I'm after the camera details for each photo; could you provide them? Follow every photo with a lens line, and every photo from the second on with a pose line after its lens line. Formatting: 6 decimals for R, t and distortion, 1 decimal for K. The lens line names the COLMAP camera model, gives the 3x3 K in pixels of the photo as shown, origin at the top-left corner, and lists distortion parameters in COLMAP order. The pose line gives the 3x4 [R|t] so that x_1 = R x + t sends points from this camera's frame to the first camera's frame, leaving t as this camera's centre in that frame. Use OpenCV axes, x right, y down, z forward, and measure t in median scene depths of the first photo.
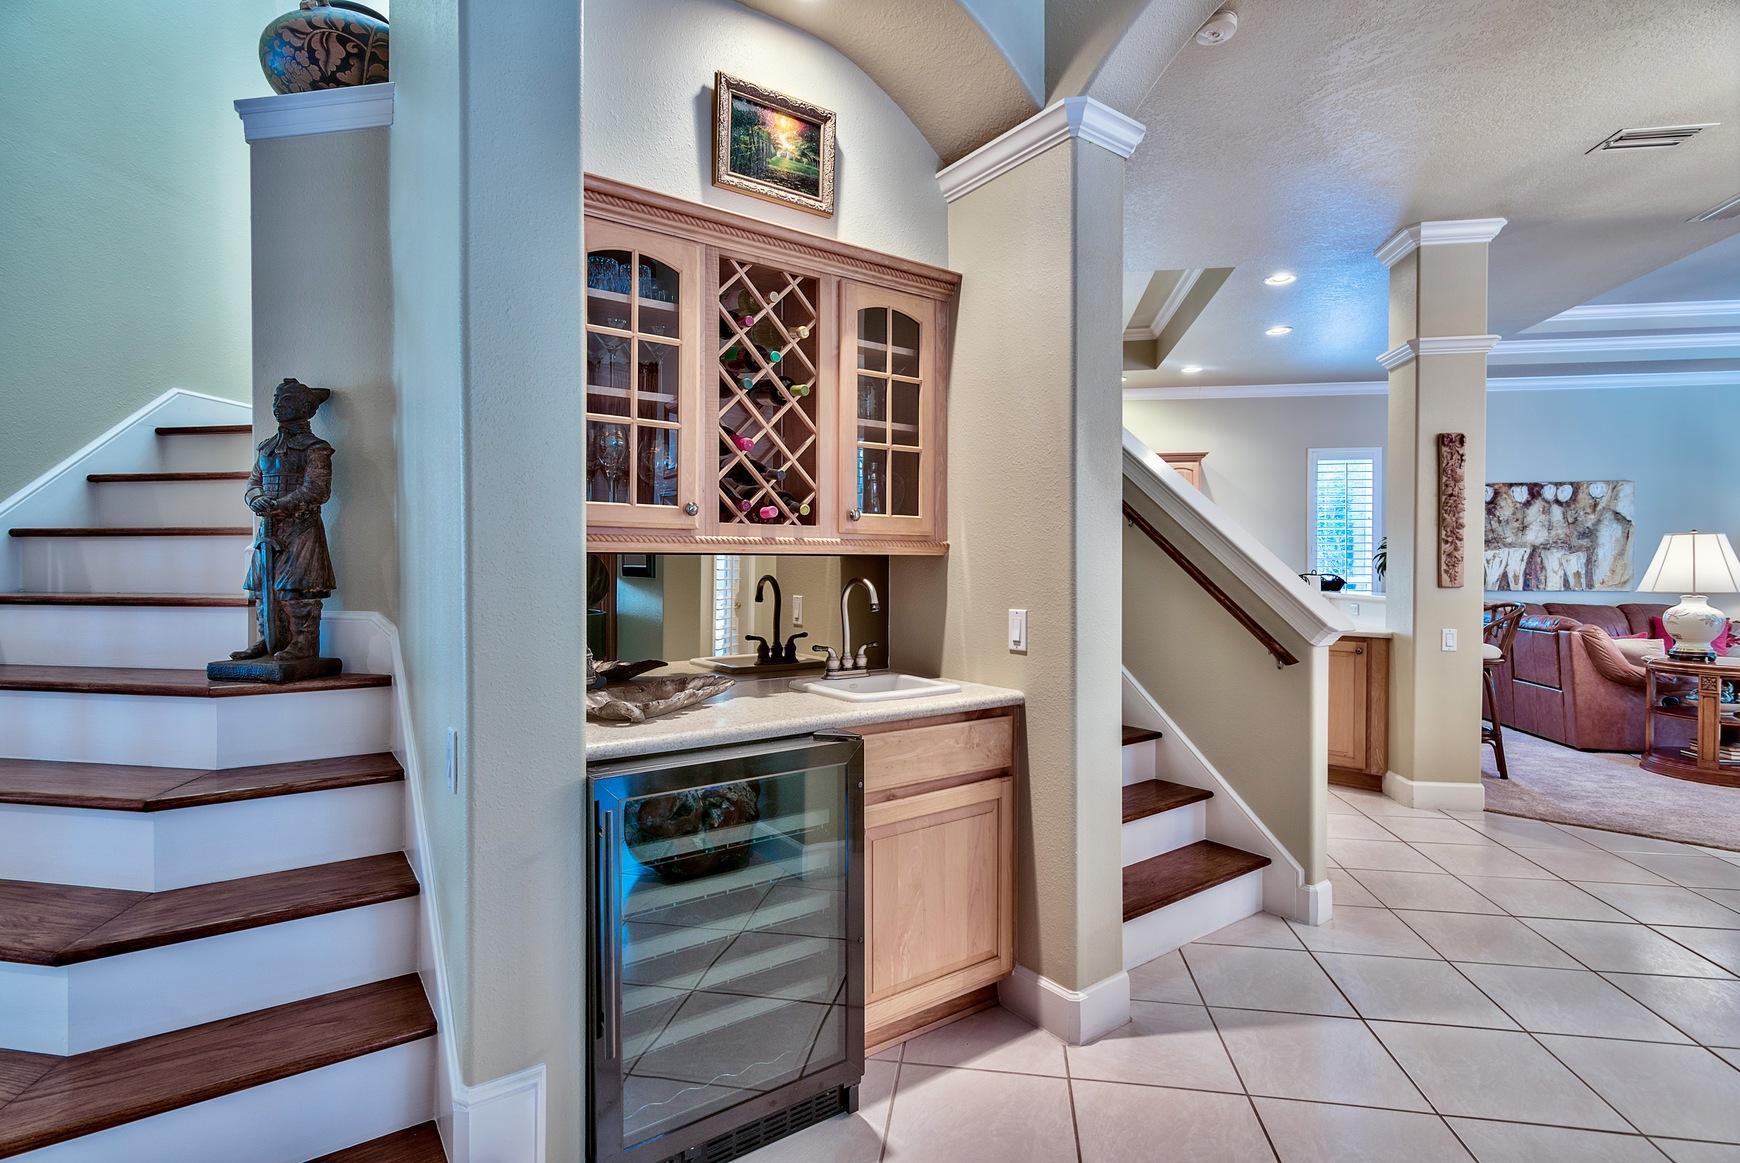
lens RADIAL K [[863.2, 0, 873.5], [0, 863.2, 571.9], [0, 0, 1]] dist [-0.006110, 0.002136]
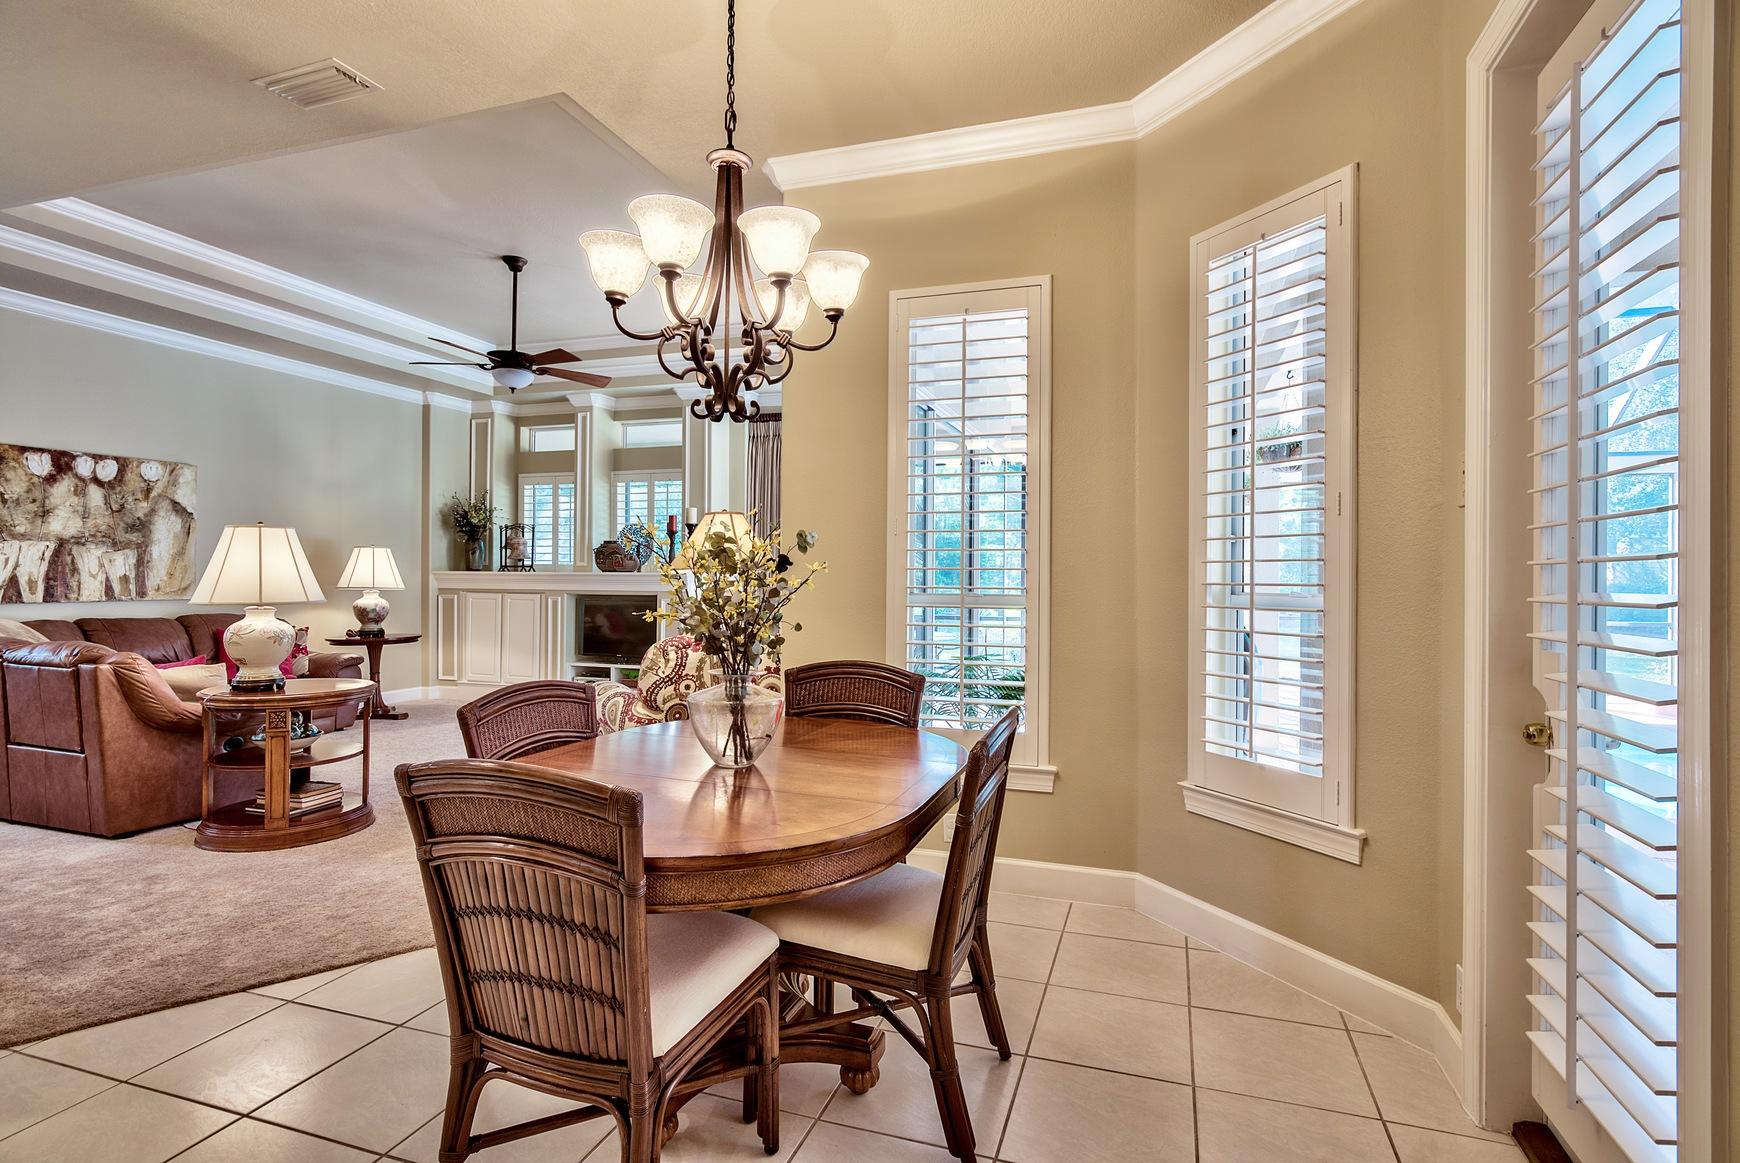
lens RADIAL K [[863.2, 0, 875.9], [0, 863.2, 579.4], [0, 0, 1]] dist [-0.006110, 0.002136]
pose [[0.187360, -0.004019, 0.982283, 0.194263], [-0.001663, 0.999989, 0.004409, -0.001007], [-0.982290, -0.002459, 0.187351, 0.203424]]
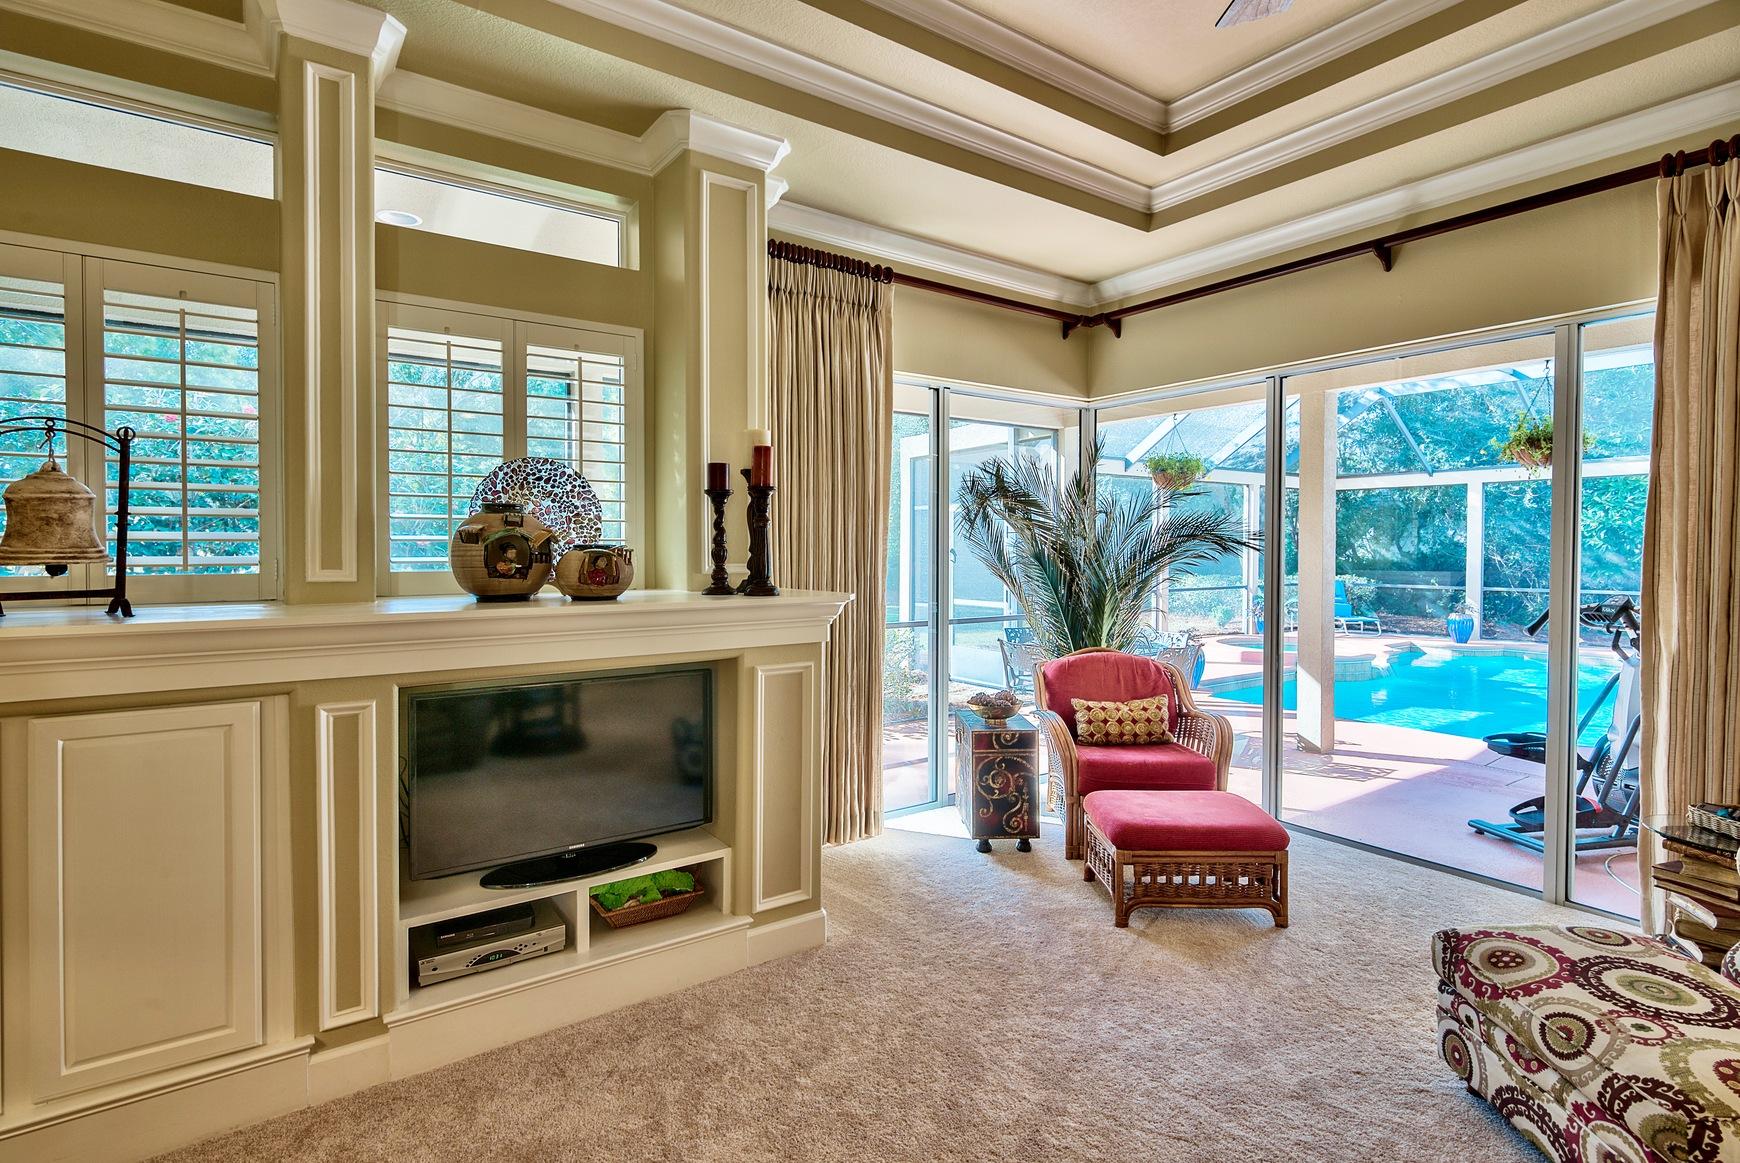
lens RADIAL K [[863.2, 0, 903.1], [0, 863.2, 563.1], [0, 0, 1]] dist [-0.006110, 0.002136]
pose [[-0.695676, -0.014006, 0.718219, 0.808771], [0.002894, 0.999747, 0.022300, -0.026997], [-0.718350, 0.017592, -0.695459, 0.841240]]
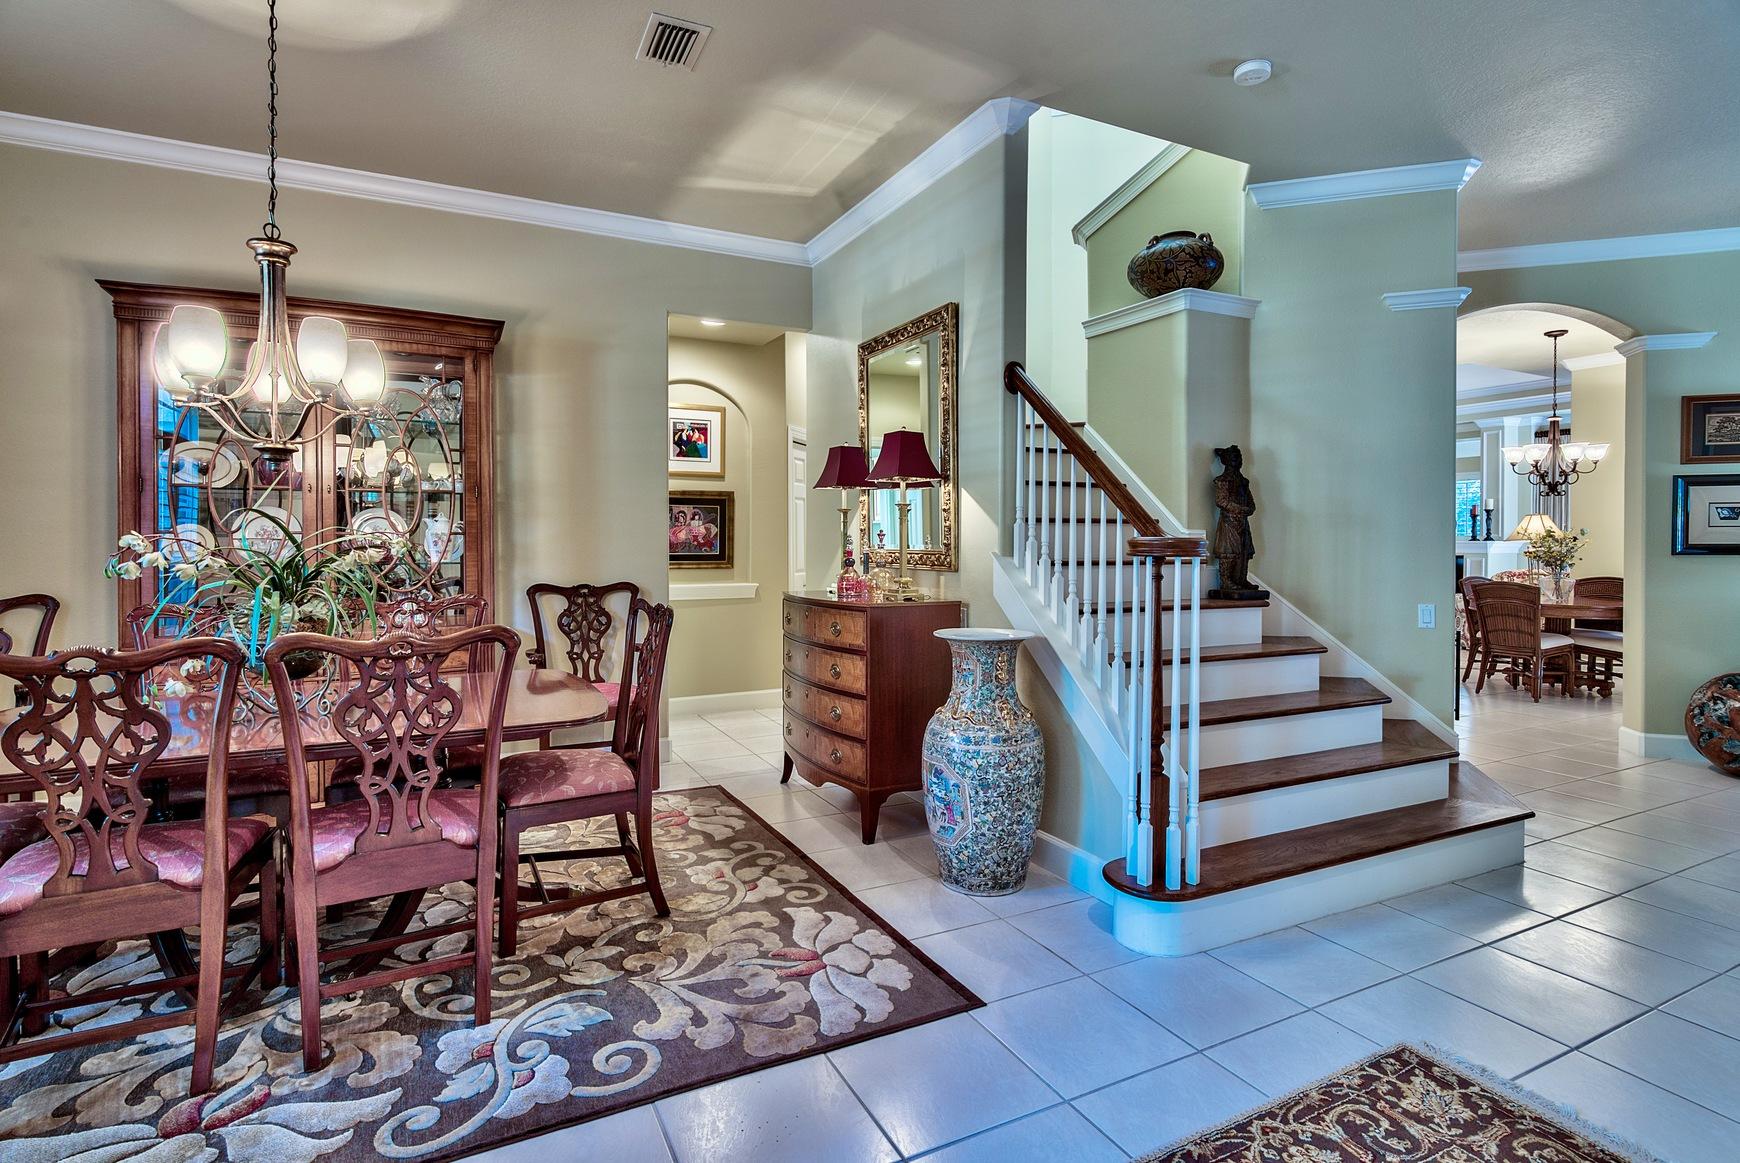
lens RADIAL K [[863.2, 0, 865.9], [0, 863.2, 540.0], [0, 0, 1]] dist [-0.006110, 0.002136]
pose [[0.826748, 0.002434, 0.562568, -0.623523], [-0.000031, 0.999991, -0.004282, -0.000245], [-0.562573, 0.003523, 0.826740, -0.031799]]
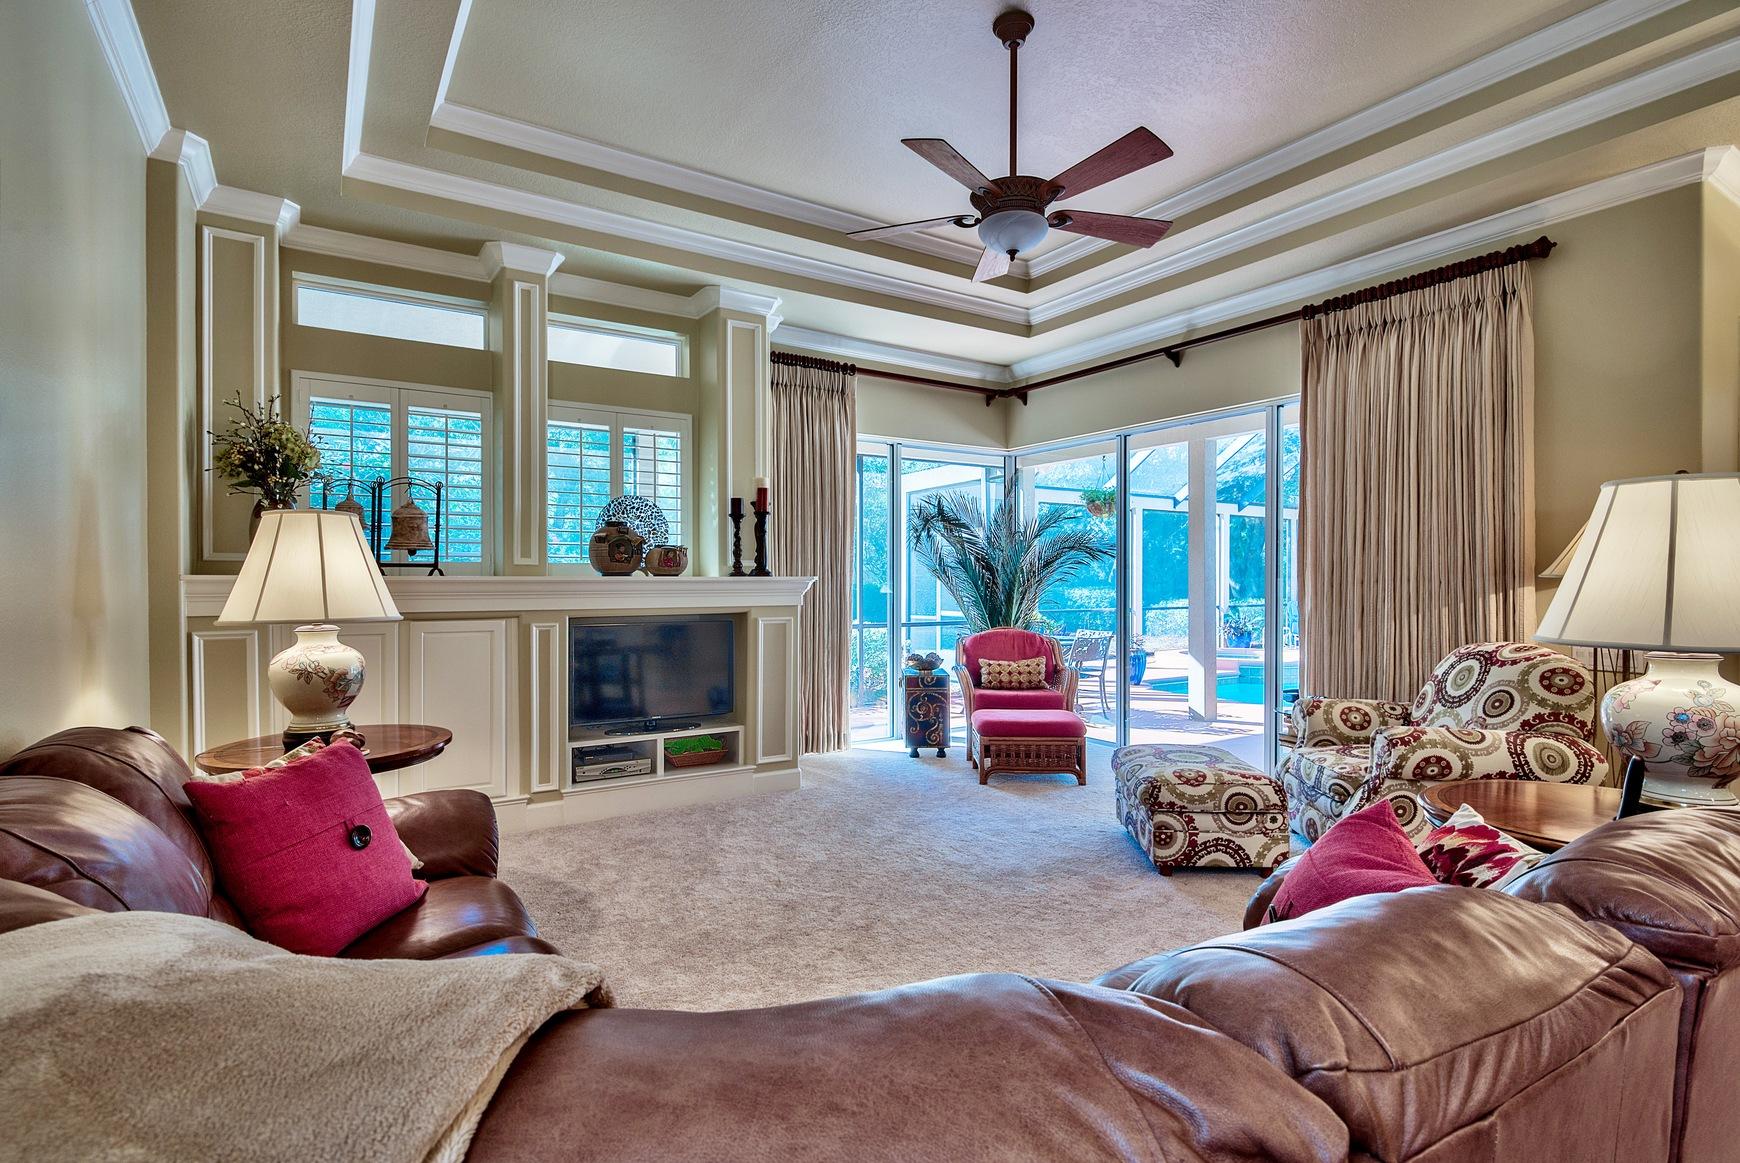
lens RADIAL K [[863.2, 0, 874.0], [0, 863.2, 592.5], [0, 0, 1]] dist [-0.006110, 0.002136]
pose [[-0.648390, -0.009727, 0.761246, 0.586342], [0.004173, 0.999858, 0.016330, -0.002747], [-0.761297, 0.013765, -0.648257, 0.972151]]
